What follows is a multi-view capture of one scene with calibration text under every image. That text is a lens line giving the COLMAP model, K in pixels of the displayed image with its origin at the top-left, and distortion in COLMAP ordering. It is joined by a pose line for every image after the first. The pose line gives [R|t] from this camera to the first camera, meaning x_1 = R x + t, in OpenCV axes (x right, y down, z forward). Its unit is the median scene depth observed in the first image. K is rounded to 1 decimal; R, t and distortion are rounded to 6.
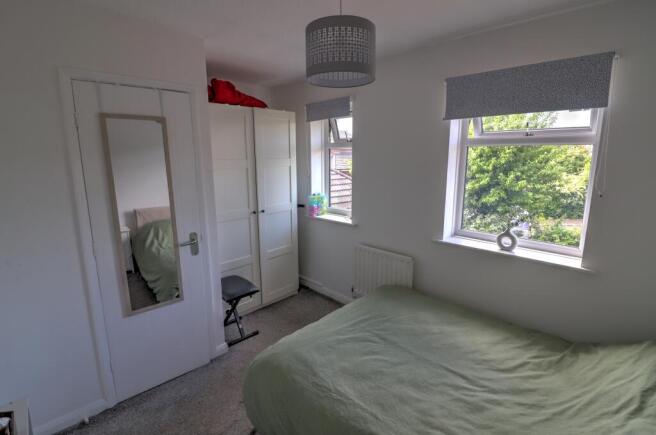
lens RADIAL K [[307.8, 0, 328.0], [0, 307.8, 217.5], [0, 0, 1]] dist [0.000043, -0.000020]
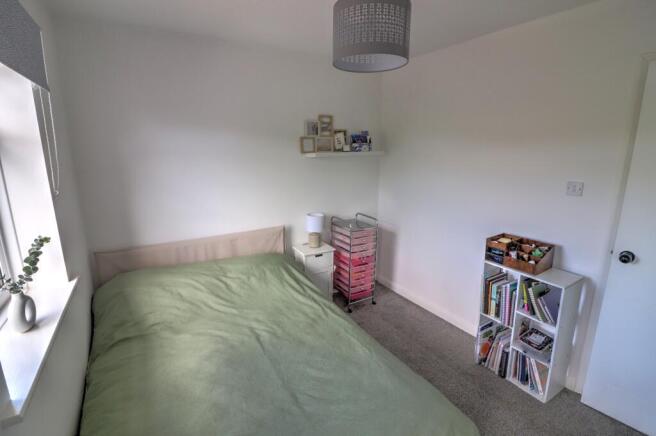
lens RADIAL K [[307.8, 0, 328.0], [0, 307.8, 218.0], [0, 0, 1]] dist [0.000043, -0.000020]
pose [[-0.976689, -0.041968, 0.210515, -0.036792], [0.043570, 0.921528, 0.385860, -0.329540], [-0.210189, 0.386037, -0.898218, 1.804288]]
